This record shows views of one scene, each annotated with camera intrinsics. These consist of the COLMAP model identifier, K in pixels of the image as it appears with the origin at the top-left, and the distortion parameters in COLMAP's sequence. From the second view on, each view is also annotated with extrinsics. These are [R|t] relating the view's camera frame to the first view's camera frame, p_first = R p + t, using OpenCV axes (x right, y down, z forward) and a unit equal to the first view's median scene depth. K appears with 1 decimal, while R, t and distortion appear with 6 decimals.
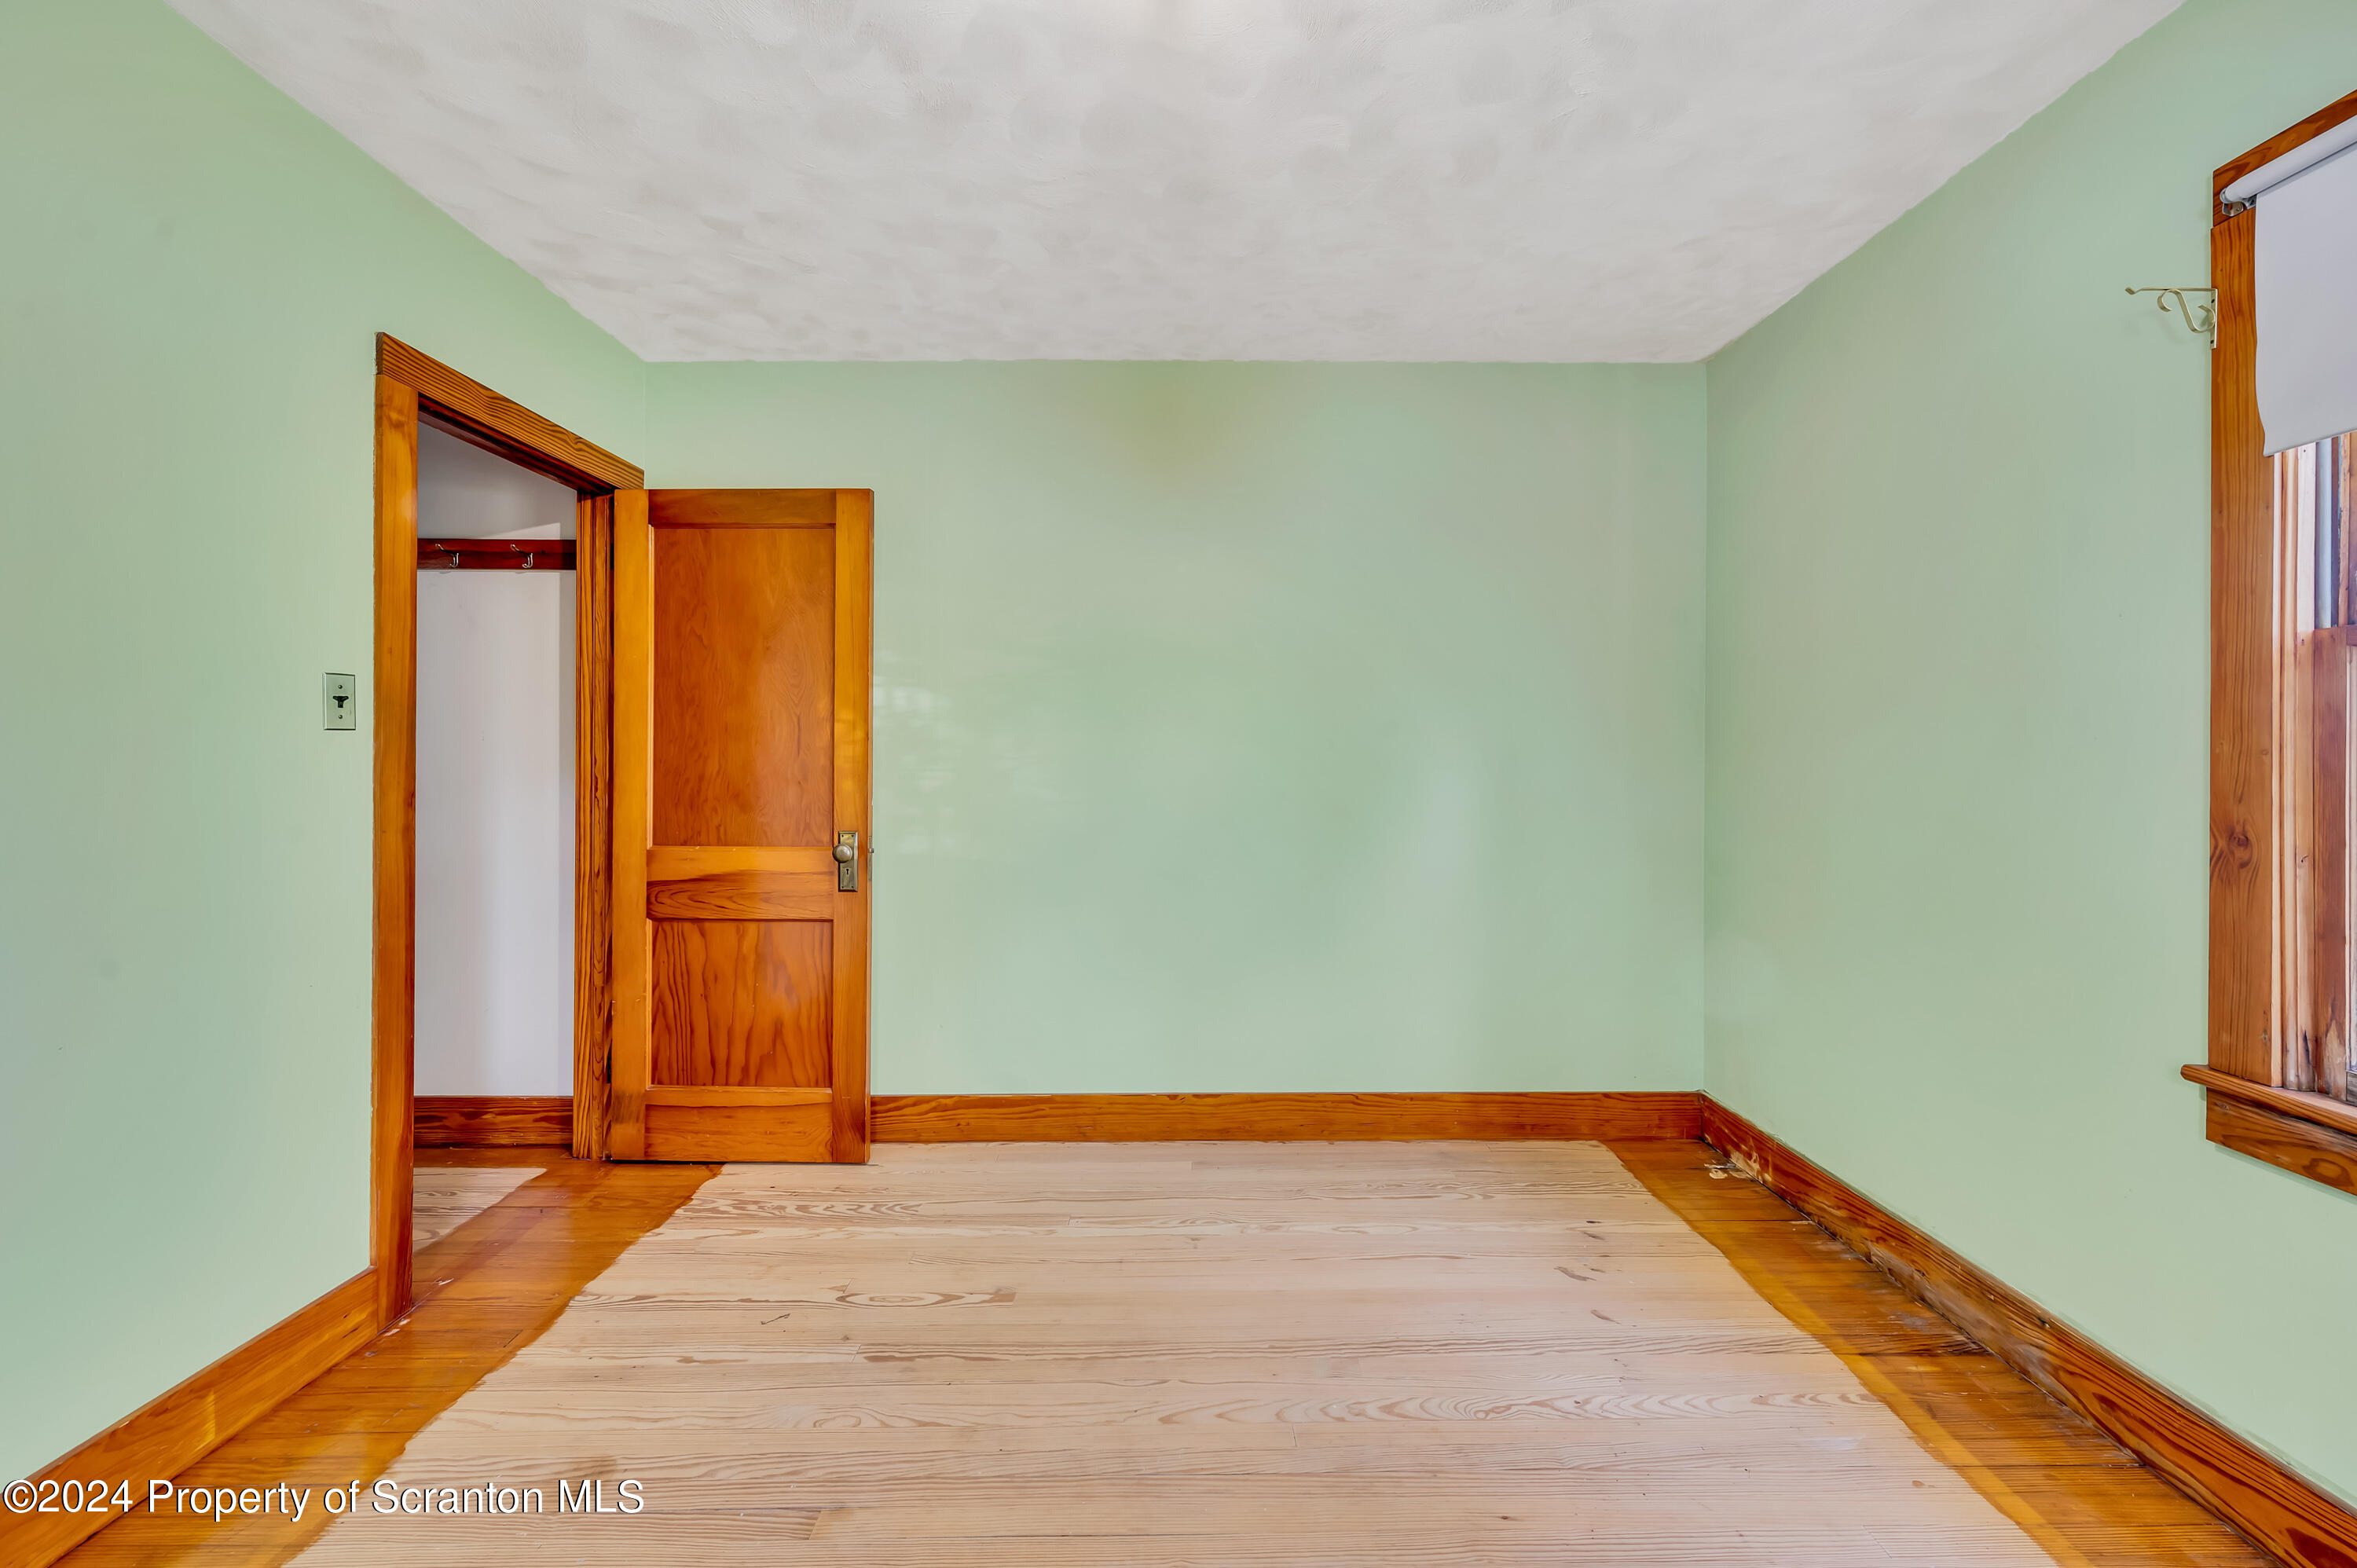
lens RADIAL K [[930.6, 0, 1179.1], [0, 930.6, 779.1], [0, 0, 1]] dist [0.000906, 0.000065]
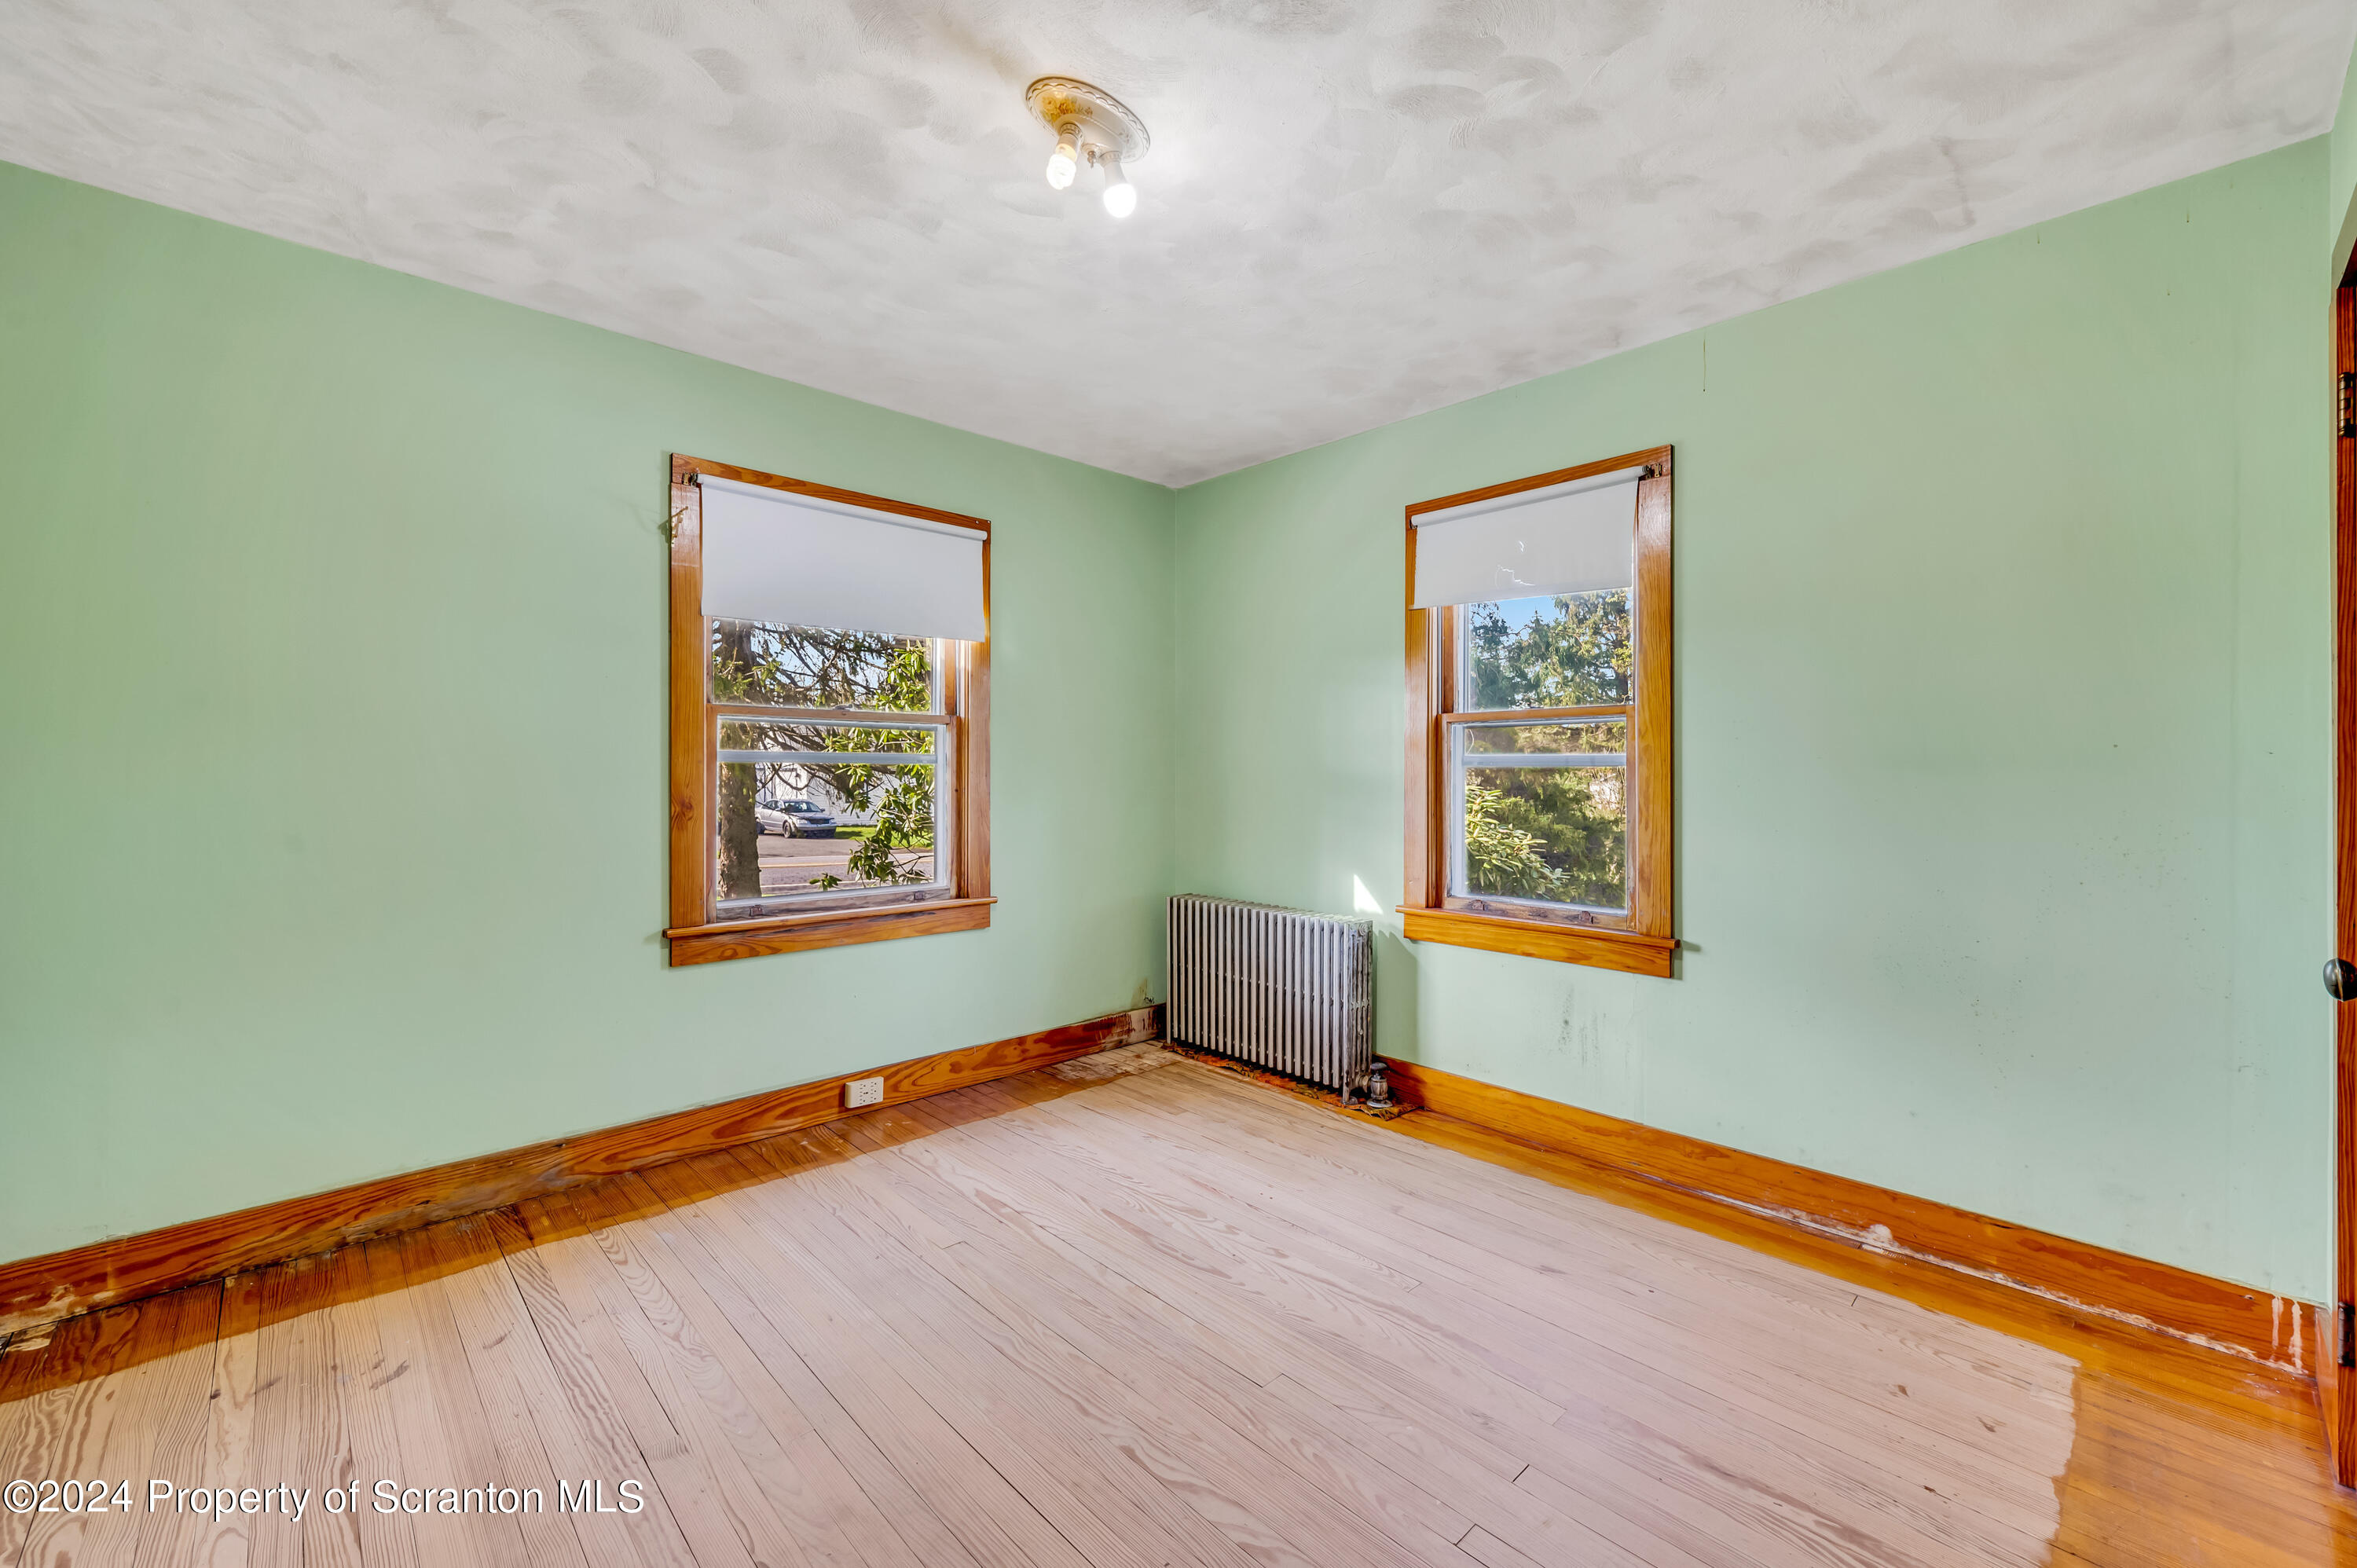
lens RADIAL K [[930.6, 0, 1179.1], [0, 930.6, 779.1], [0, 0, 1]] dist [0.000906, 0.000065]
pose [[-0.682970, -0.004751, 0.730431, -0.783852], [0.011735, 0.999778, 0.017475, -0.011810], [-0.730352, 0.020507, -0.682763, 1.223473]]
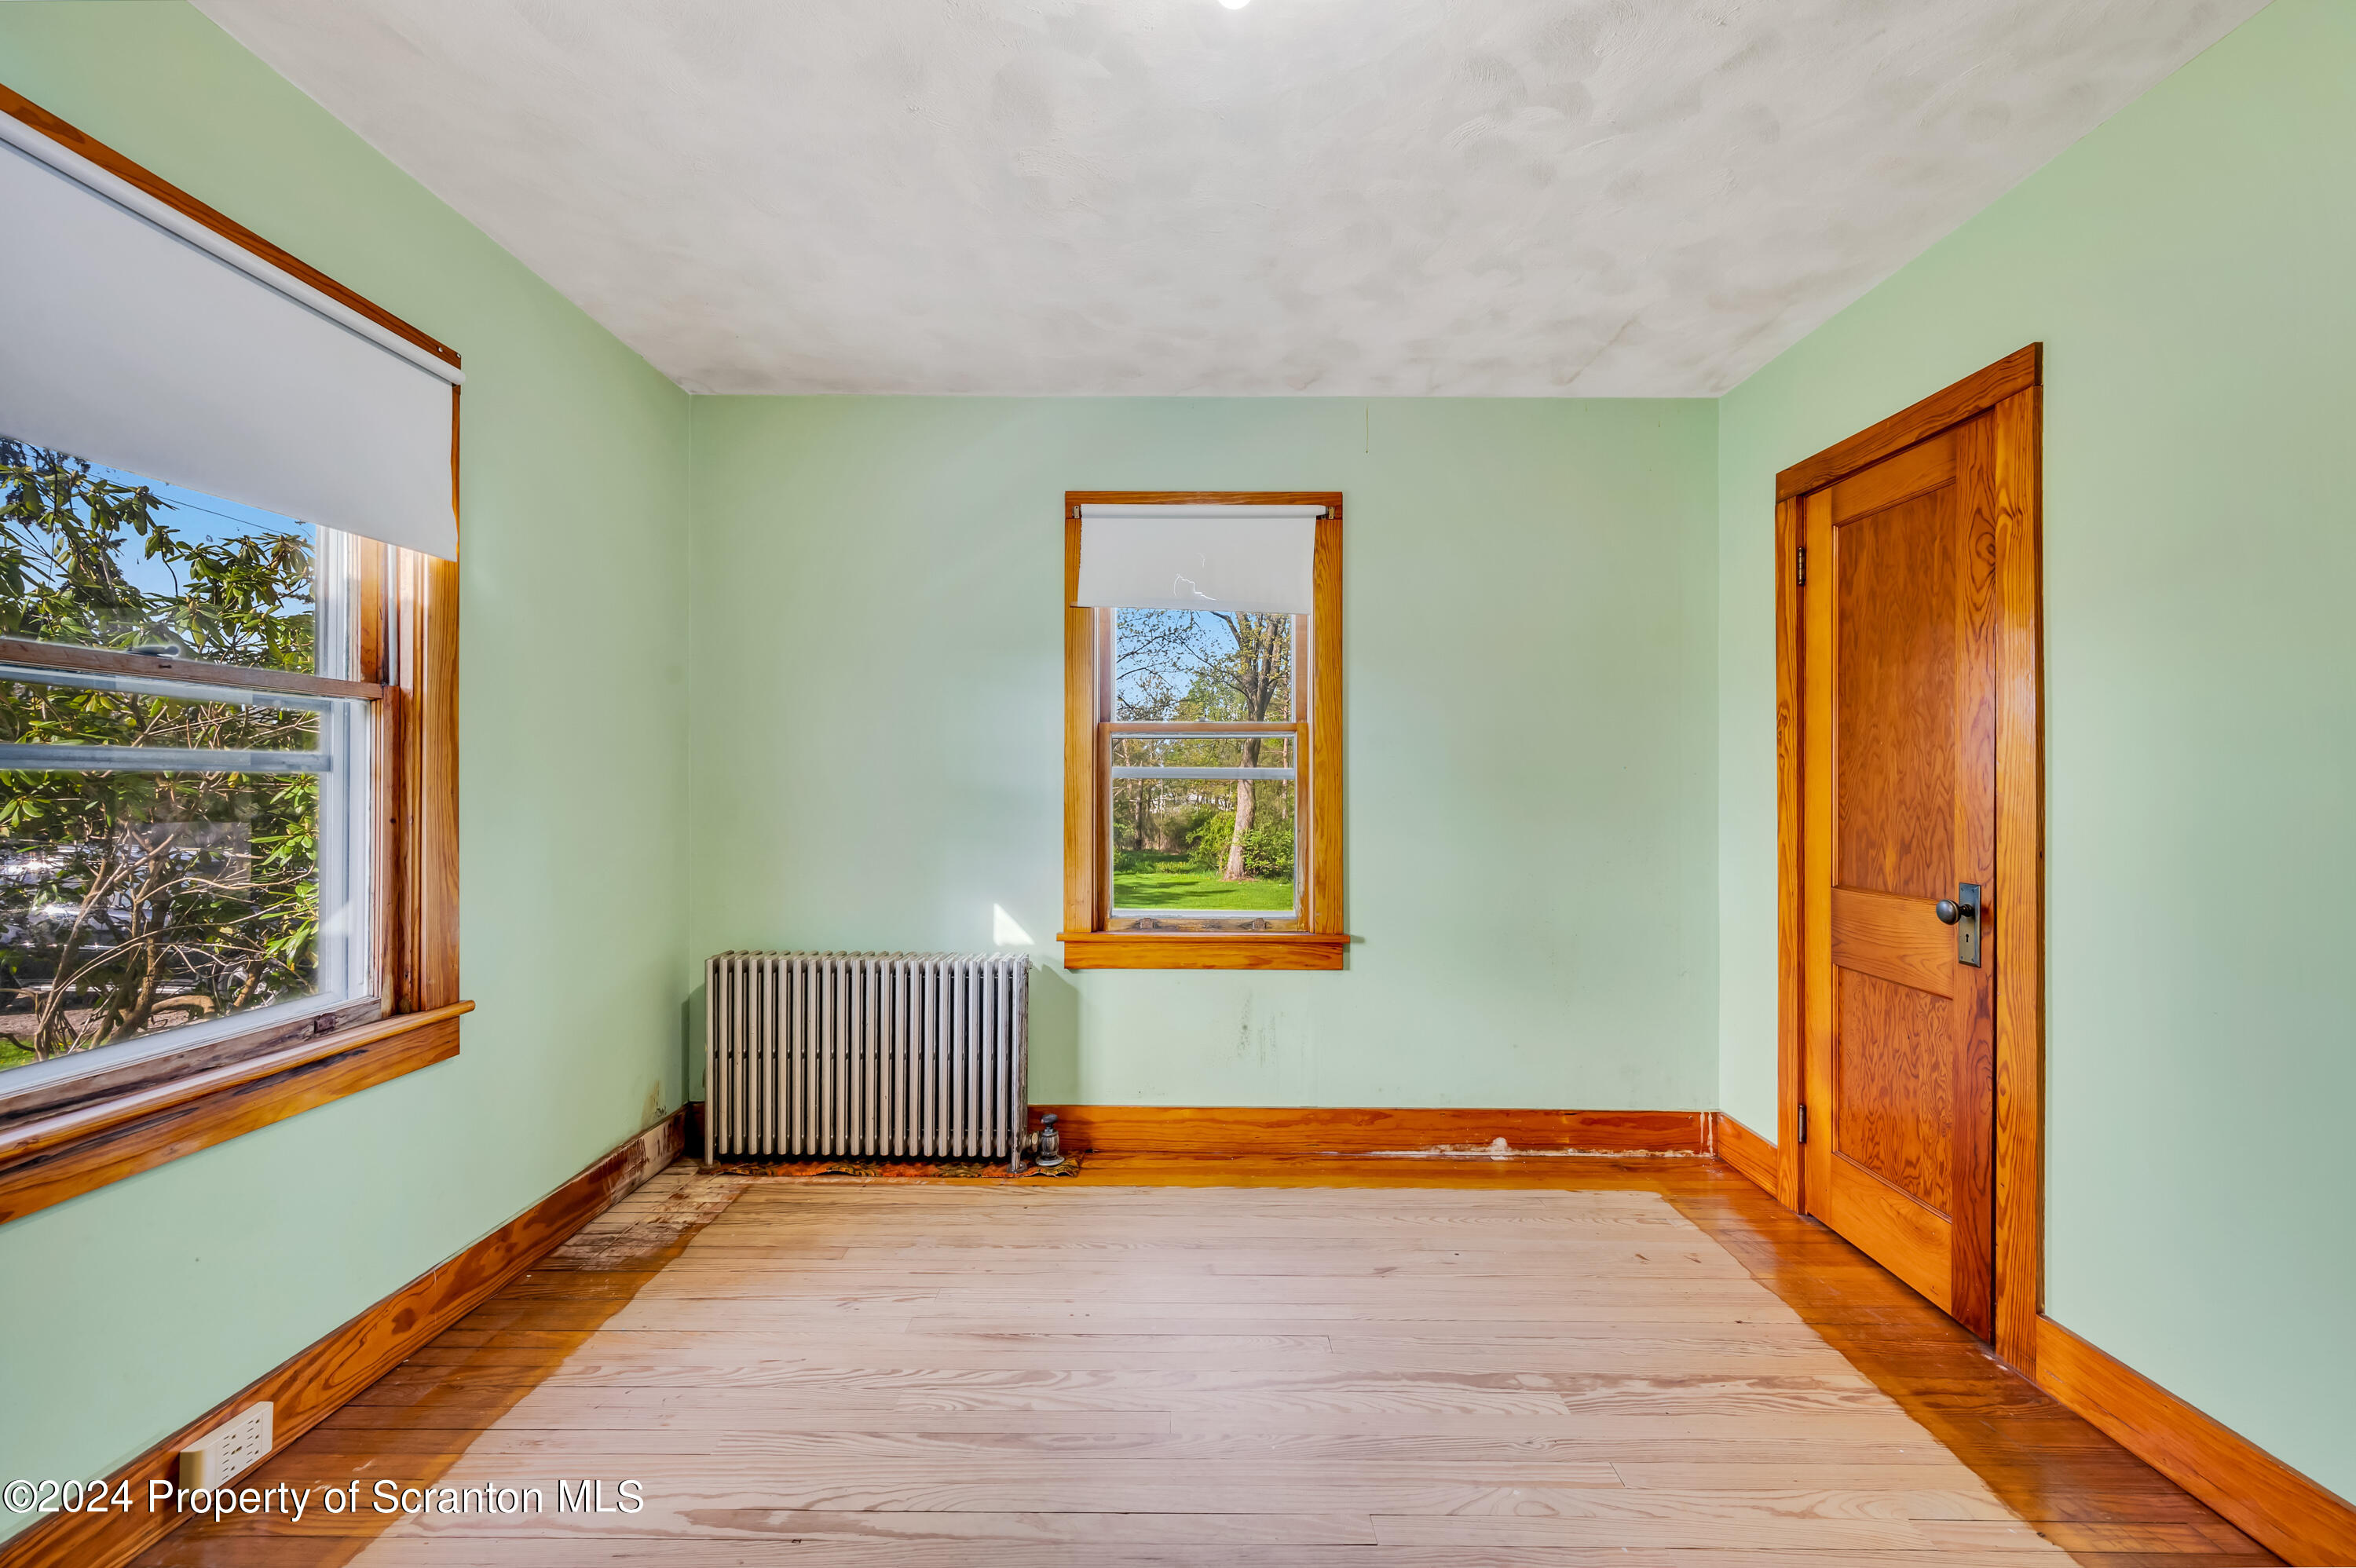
lens RADIAL K [[922.6, 0, 1178.0], [0, 922.6, 784.0], [0, 0, 1]] dist [0.001627, -0.000349]
pose [[-0.999807, 0.000684, 0.019658, 0.008228], [0.001045, 0.999831, 0.018342, -0.020147], [-0.019642, 0.018359, -0.999638, 1.285004]]
